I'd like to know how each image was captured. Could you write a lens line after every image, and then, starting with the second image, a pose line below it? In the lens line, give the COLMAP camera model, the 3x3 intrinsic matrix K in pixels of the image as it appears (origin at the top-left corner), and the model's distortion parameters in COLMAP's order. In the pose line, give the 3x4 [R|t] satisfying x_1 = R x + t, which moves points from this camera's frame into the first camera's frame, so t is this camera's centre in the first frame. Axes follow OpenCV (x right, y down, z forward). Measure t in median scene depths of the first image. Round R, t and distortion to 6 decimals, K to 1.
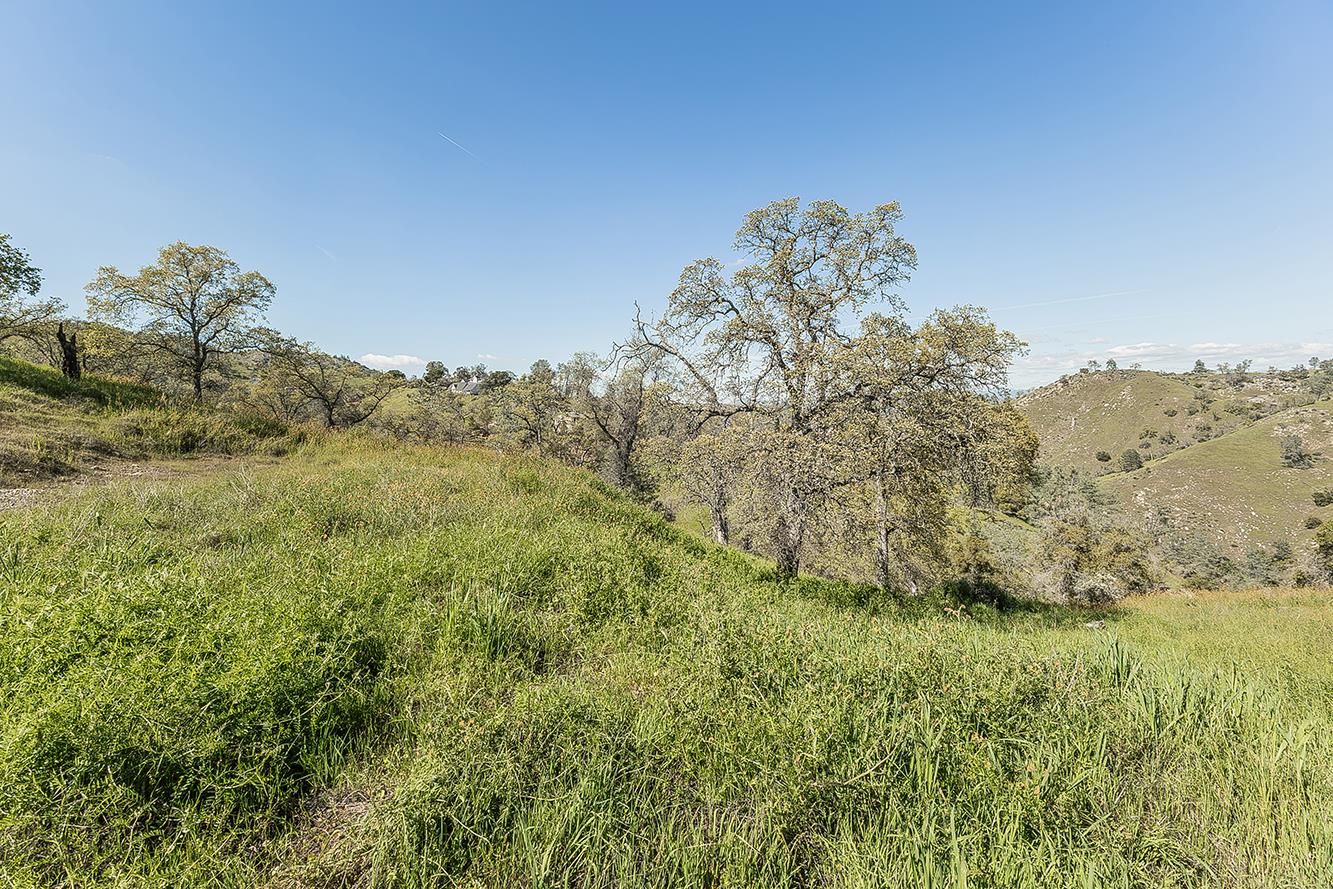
lens RADIAL K [[557.2, 0, 661.2], [0, 557.2, 441.9], [0, 0, 1]] dist [0.004061, -0.000171]
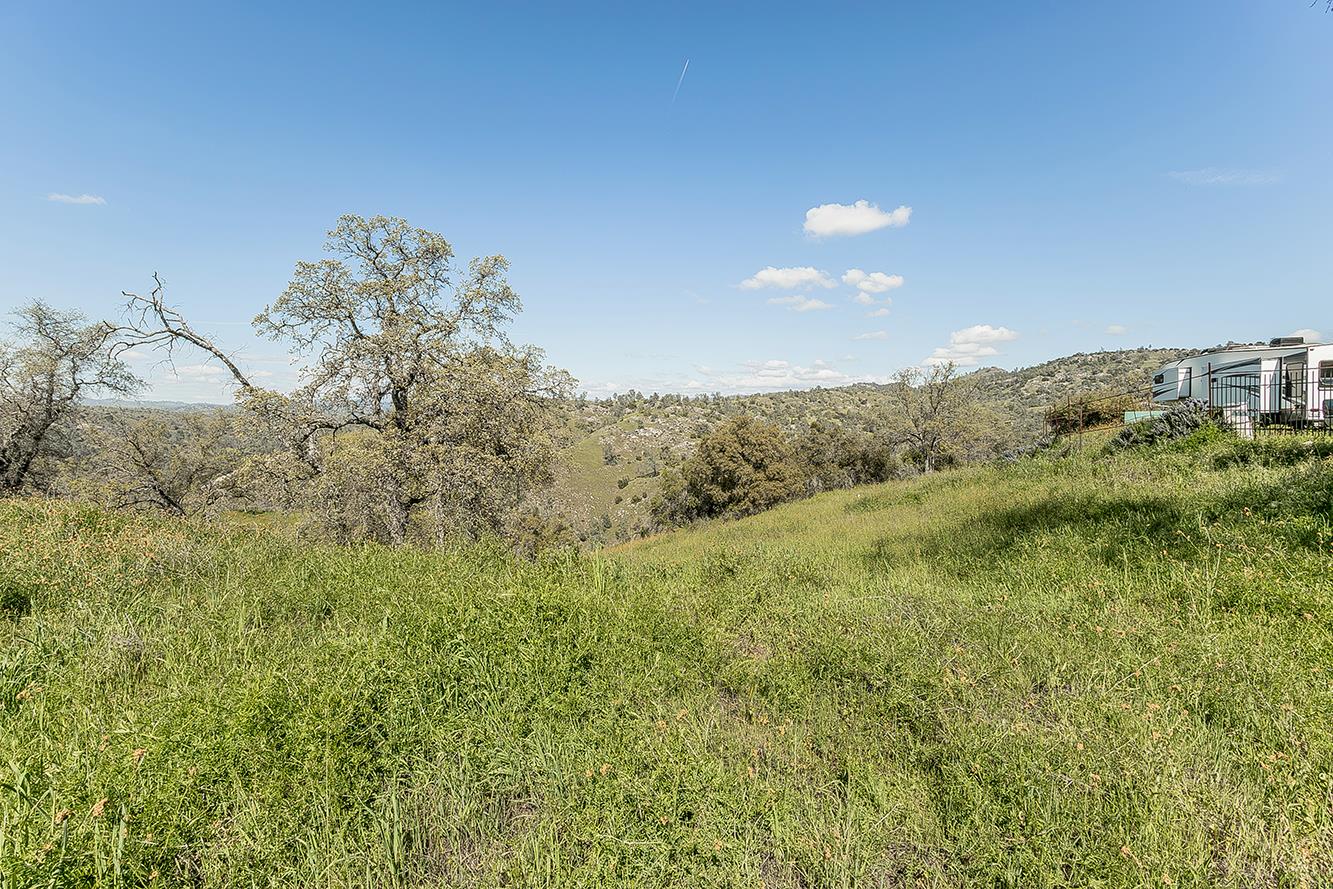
lens RADIAL K [[557.2, 0, 662.3], [0, 557.2, 442.8], [0, 0, 1]] dist [0.004061, -0.000171]
pose [[0.583158, -0.006004, 0.812337, -0.152815], [0.020004, 0.999776, -0.006971, -0.002309], [-0.812113, 0.020315, 0.583147, 0.004804]]
